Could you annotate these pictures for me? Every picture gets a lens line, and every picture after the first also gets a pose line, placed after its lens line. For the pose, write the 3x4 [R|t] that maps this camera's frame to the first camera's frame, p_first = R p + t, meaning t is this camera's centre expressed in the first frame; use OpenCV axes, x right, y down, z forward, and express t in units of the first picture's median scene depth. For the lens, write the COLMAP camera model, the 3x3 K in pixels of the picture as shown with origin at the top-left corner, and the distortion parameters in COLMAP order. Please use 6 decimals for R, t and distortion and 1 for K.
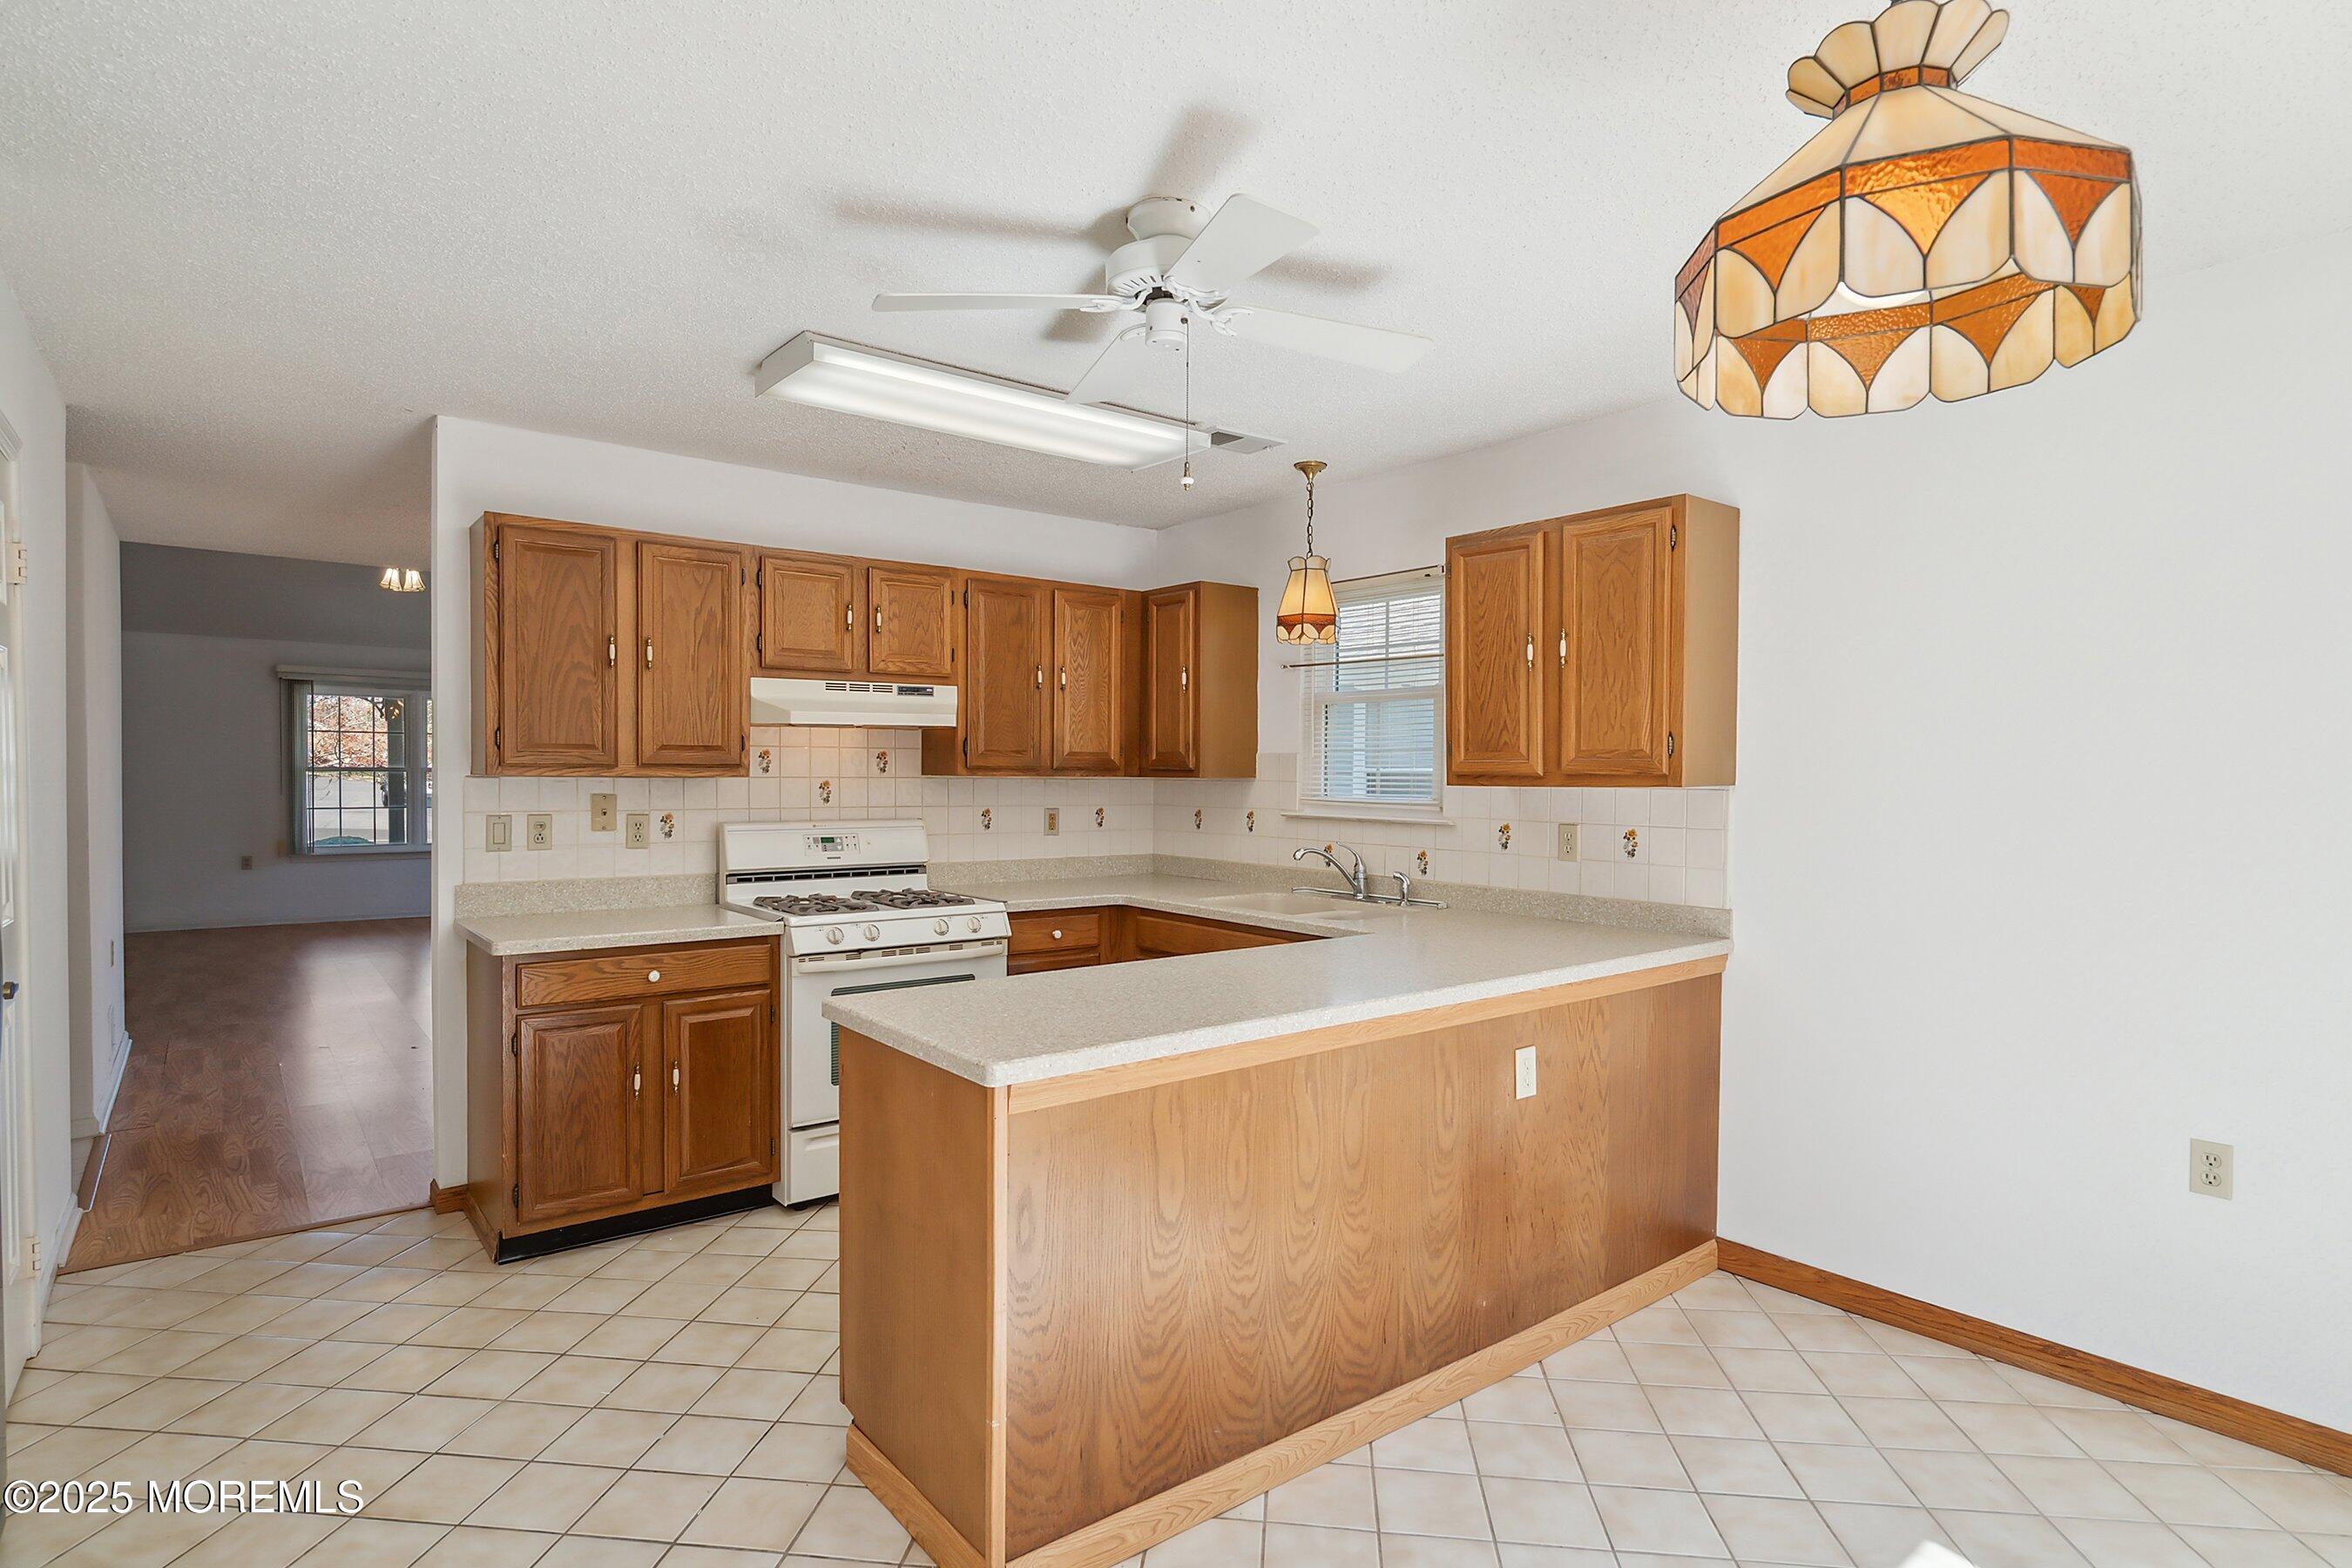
lens RADIAL K [[1198.1, 0, 1176.0], [0, 1198.1, 784.0], [0, 0, 1]] dist [0.000595, 0.000654]
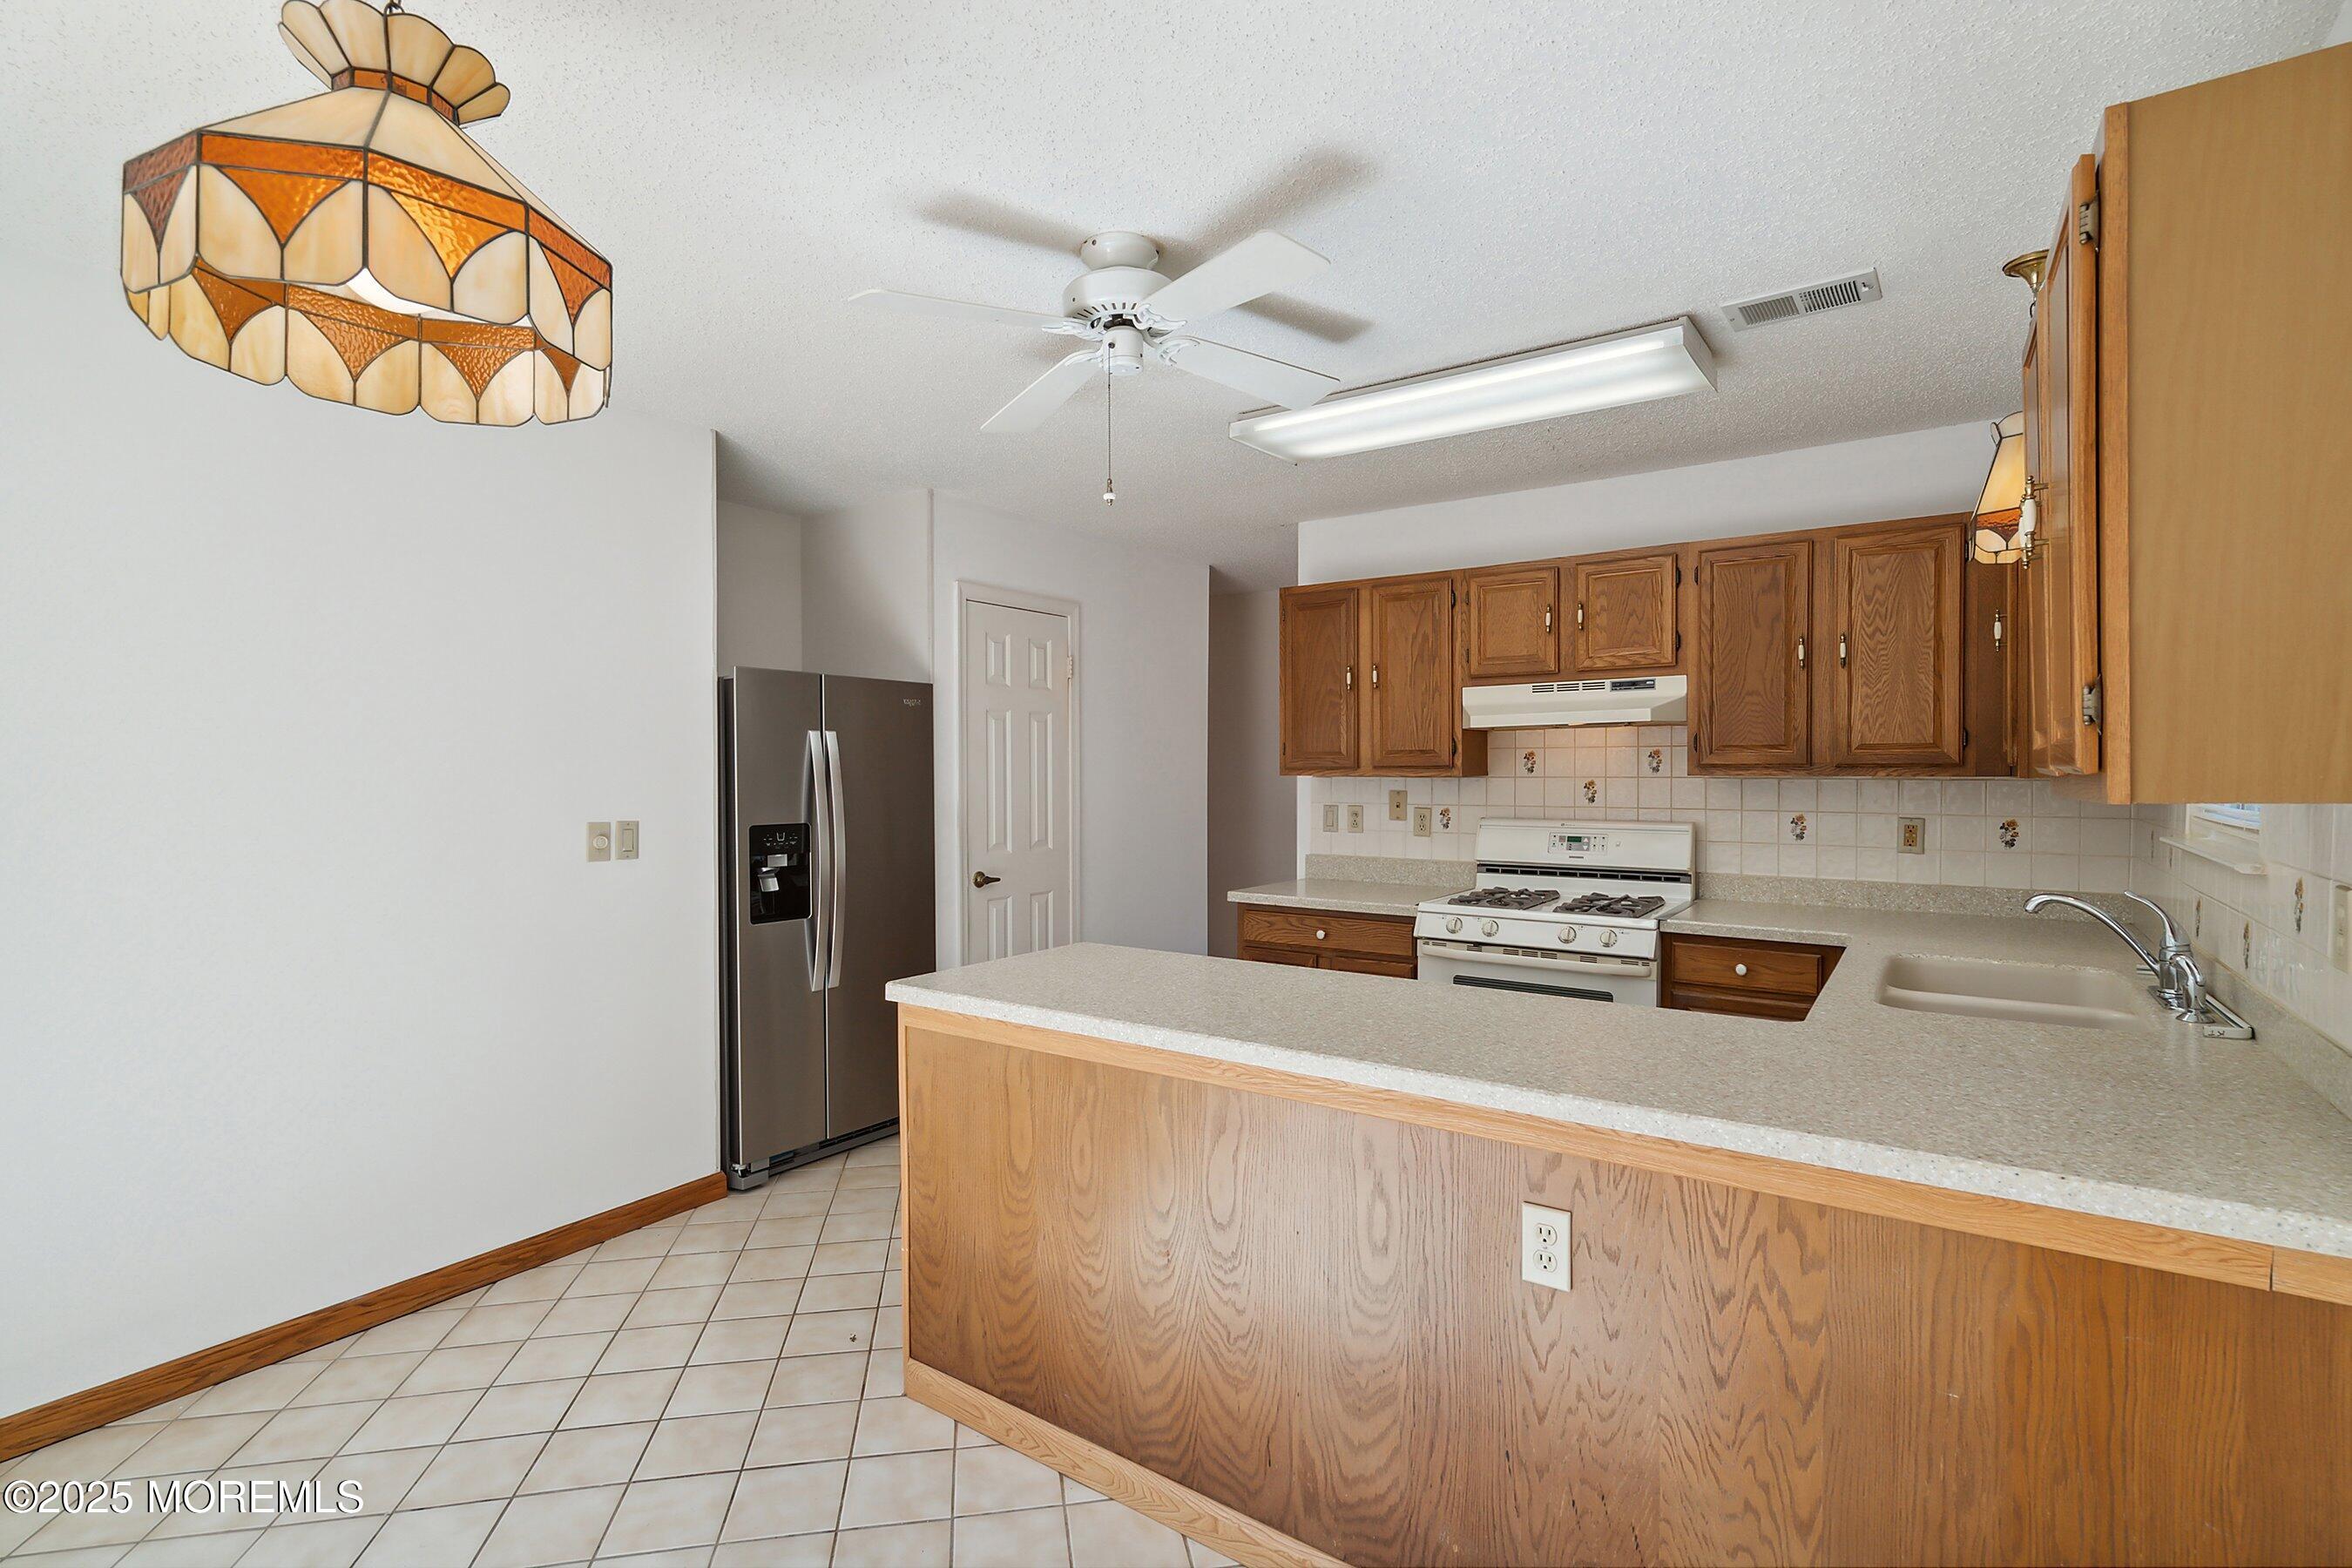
lens RADIAL K [[1104.0, 0, 1175.2], [0, 1104.0, 767.4], [0, 0, 1]] dist [-0.003756, 0.000072]
pose [[0.280665, -0.008520, -0.959768, 0.553866], [-0.004907, 0.999935, -0.010311, -0.002779], [0.959793, 0.007604, 0.280605, 0.451546]]
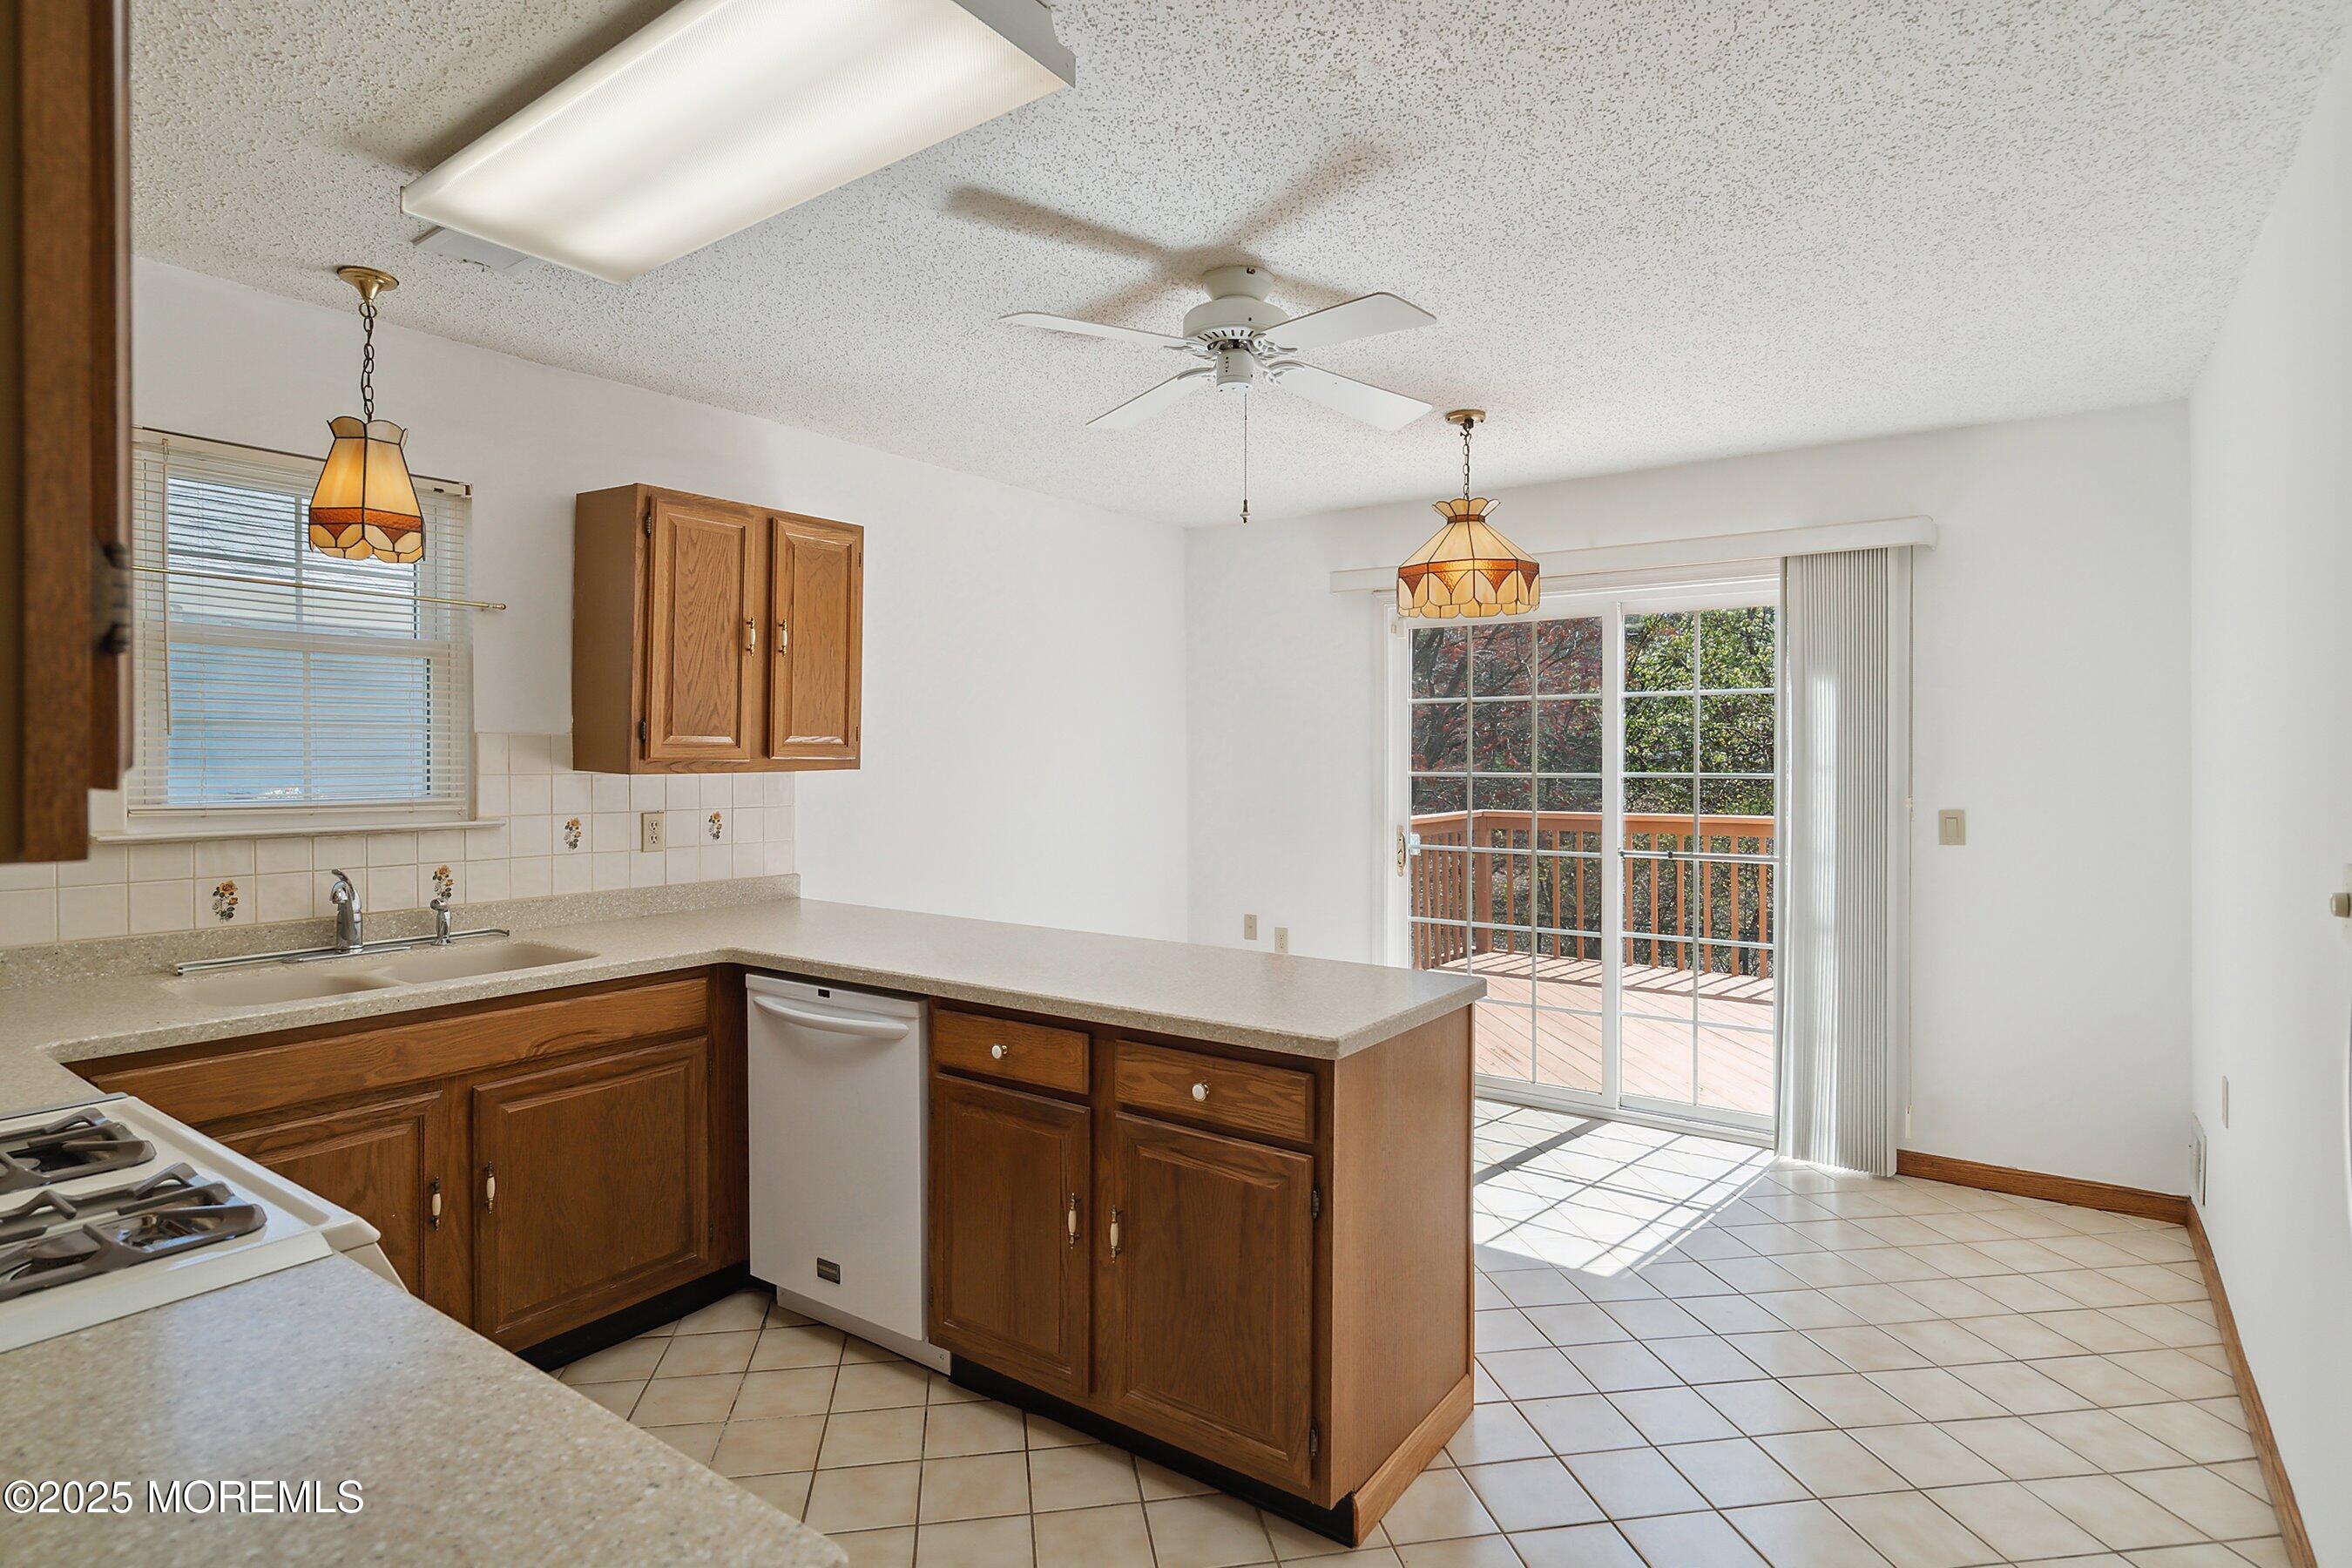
lens RADIAL K [[1198.1, 0, 1176.0], [0, 1198.1, 784.0], [0, 0, 1]] dist [0.000595, 0.000654]
pose [[-0.270393, -0.030537, 0.962266, -0.650121], [0.009617, 0.999361, 0.034416, -0.016605], [-0.962702, 0.018560, -0.269927, 0.802366]]
